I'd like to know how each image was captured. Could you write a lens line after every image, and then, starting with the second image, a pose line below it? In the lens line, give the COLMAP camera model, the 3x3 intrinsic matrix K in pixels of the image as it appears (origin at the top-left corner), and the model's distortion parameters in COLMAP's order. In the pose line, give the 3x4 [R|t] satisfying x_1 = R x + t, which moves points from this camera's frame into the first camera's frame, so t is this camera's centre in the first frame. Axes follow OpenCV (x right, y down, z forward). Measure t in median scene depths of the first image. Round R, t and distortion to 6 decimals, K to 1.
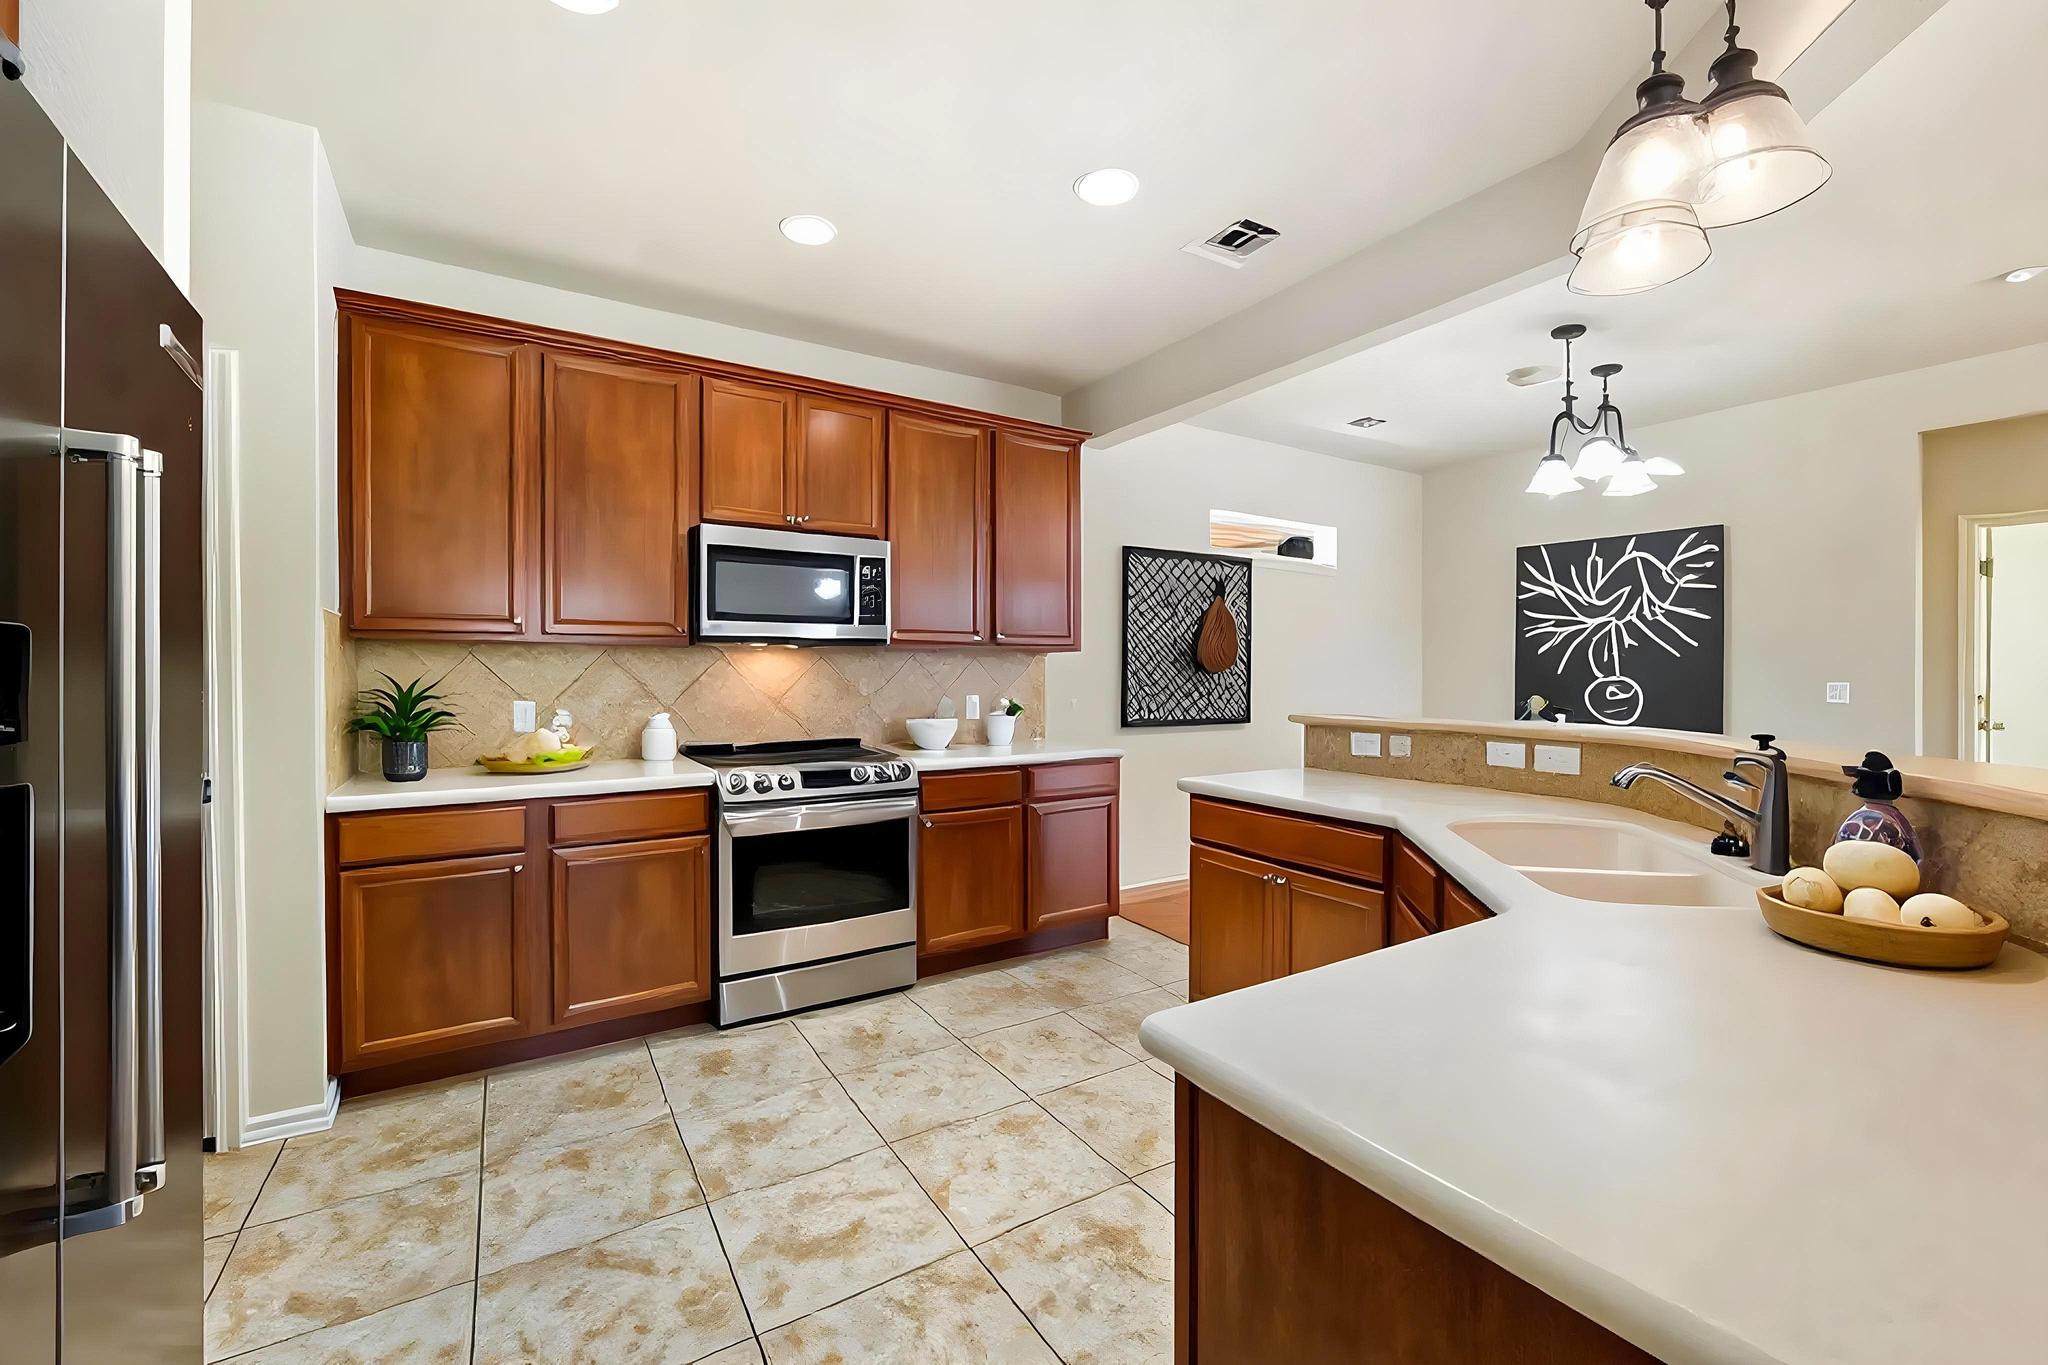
lens RADIAL K [[831.4, 0, 1026.8], [0, 831.4, 678.7], [0, 0, 1]] dist [-0.002957, 0.000300]
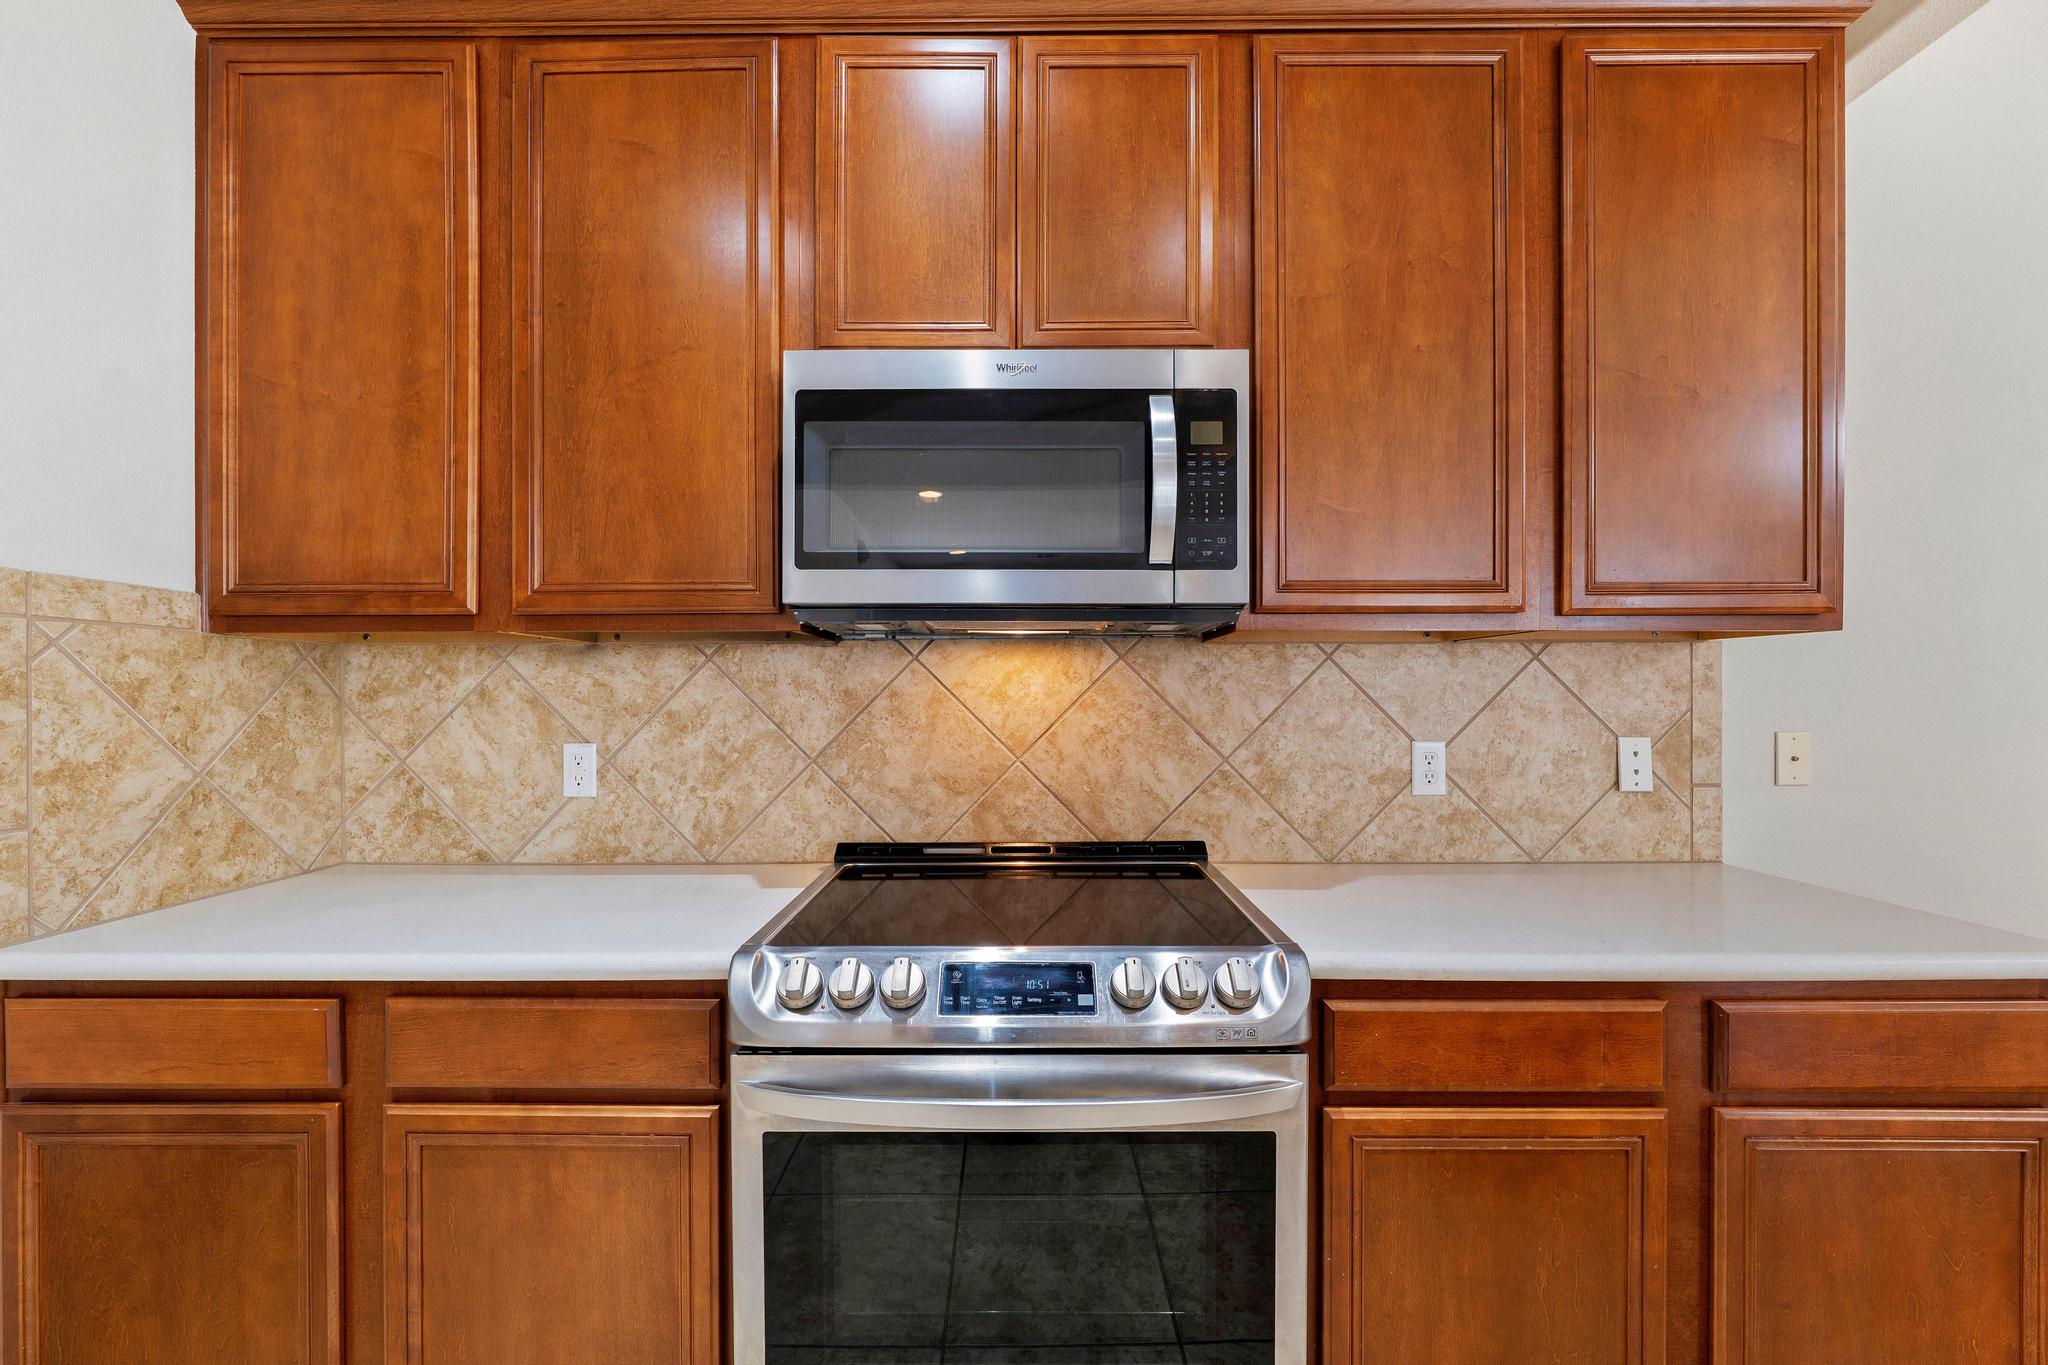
lens RADIAL K [[831.4, 0, 1022.8], [0, 831.4, 690.6], [0, 0, 1]] dist [-0.002957, 0.000300]
pose [[0.828219, -0.005845, -0.560375, -0.041314], [-0.003865, 0.999862, -0.016140, -0.001384], [0.560392, 0.015534, 0.828082, 0.696384]]
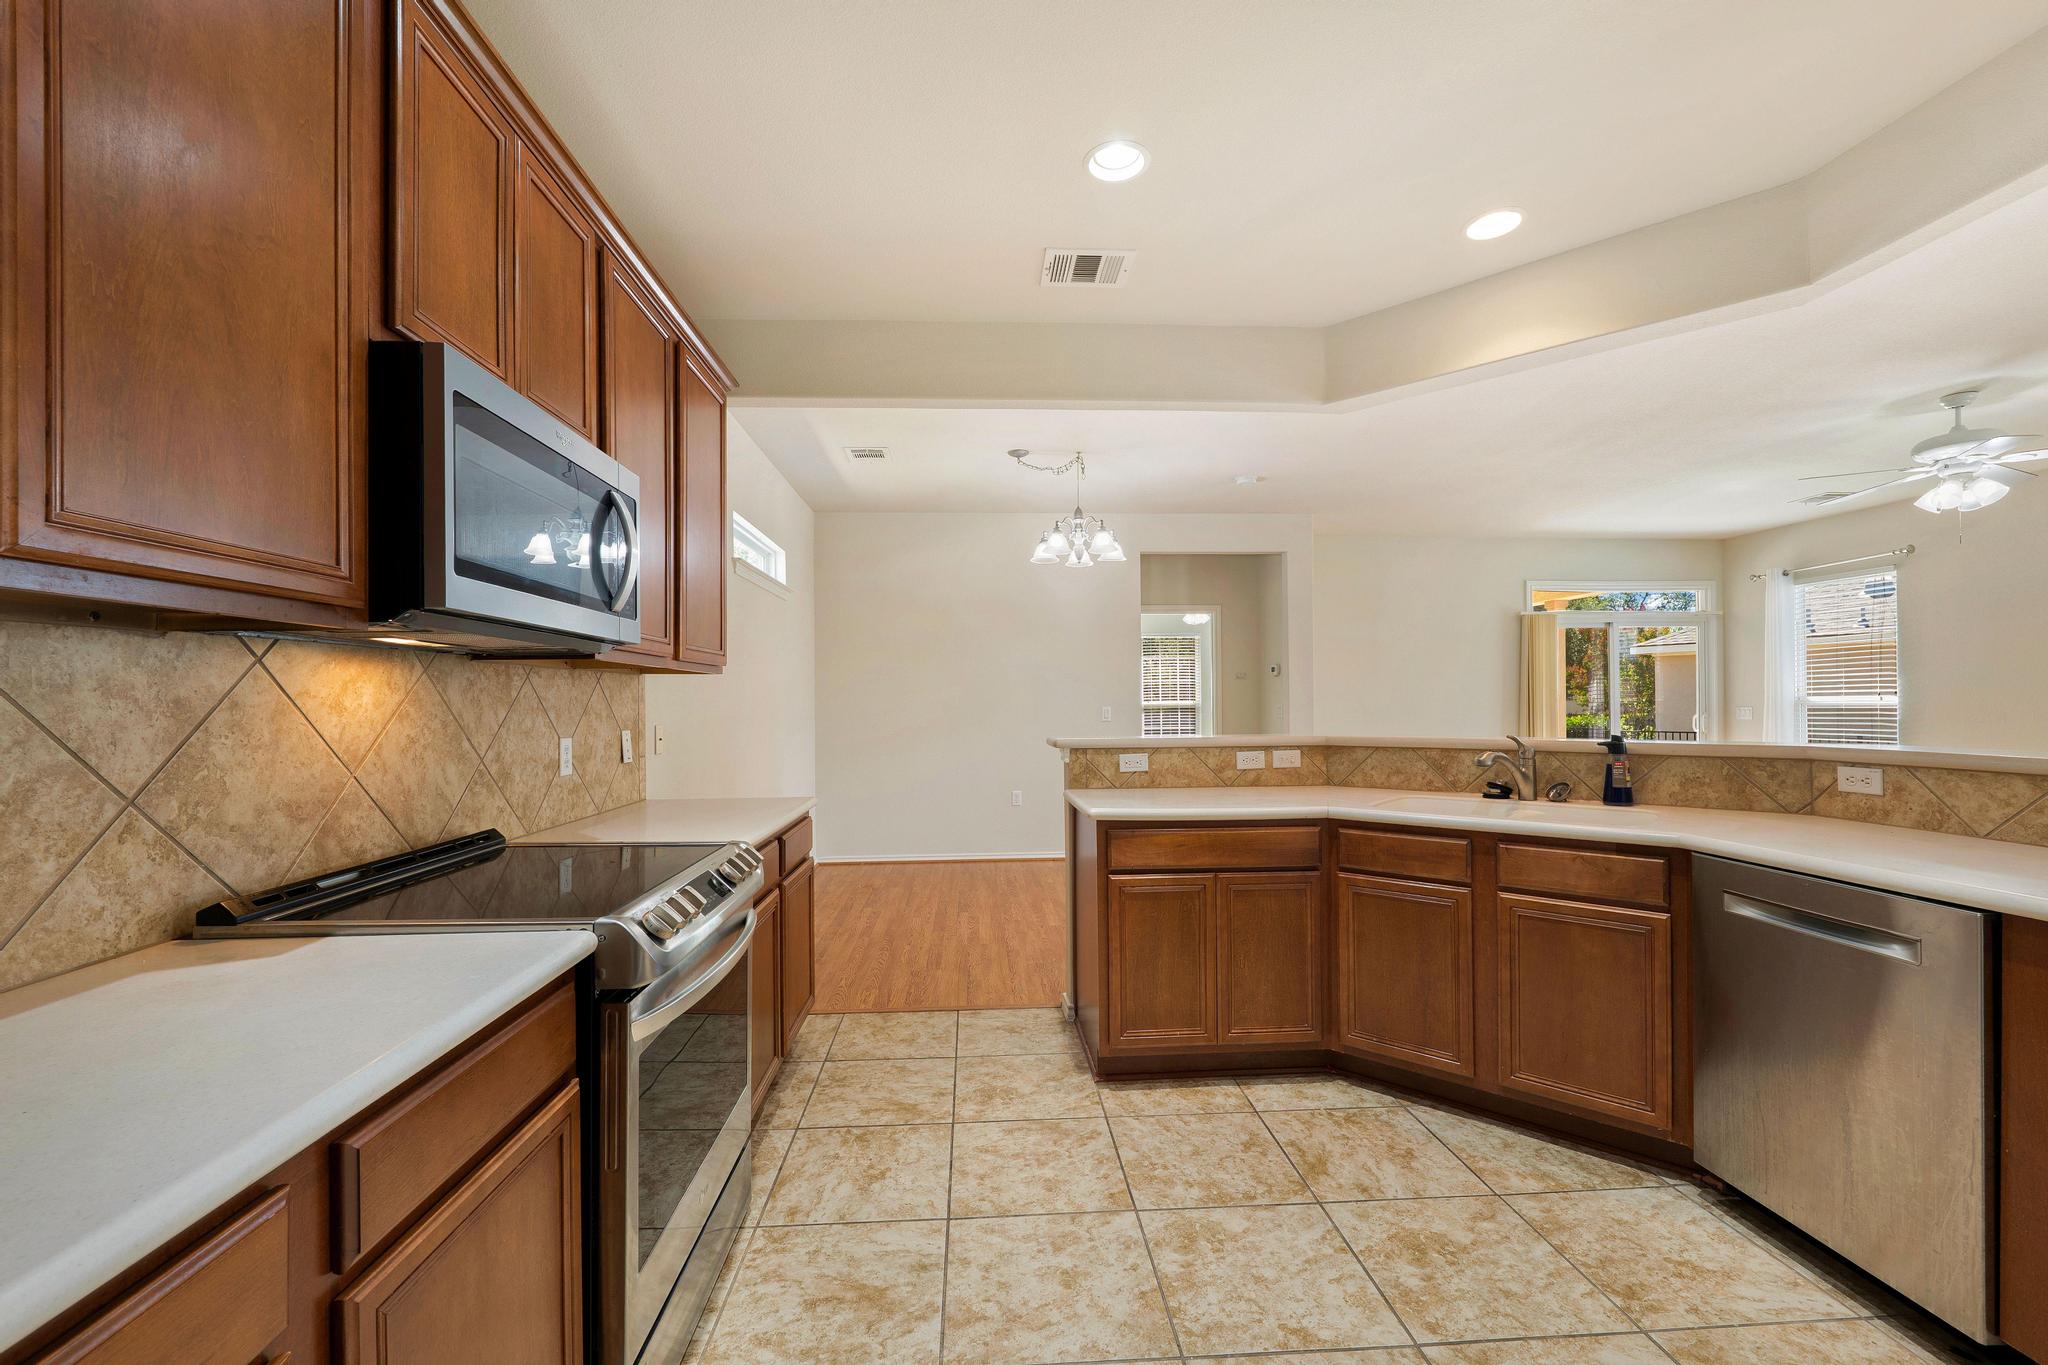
lens RADIAL K [[831.4, 0, 1034.9], [0, 831.4, 697.8], [0, 0, 1]] dist [-0.002957, 0.000300]
pose [[0.487224, 0.000194, 0.873277, -0.601372], [0.018622, 0.999770, -0.010612, 0.000941], [-0.873078, 0.021432, 0.487109, 0.530786]]
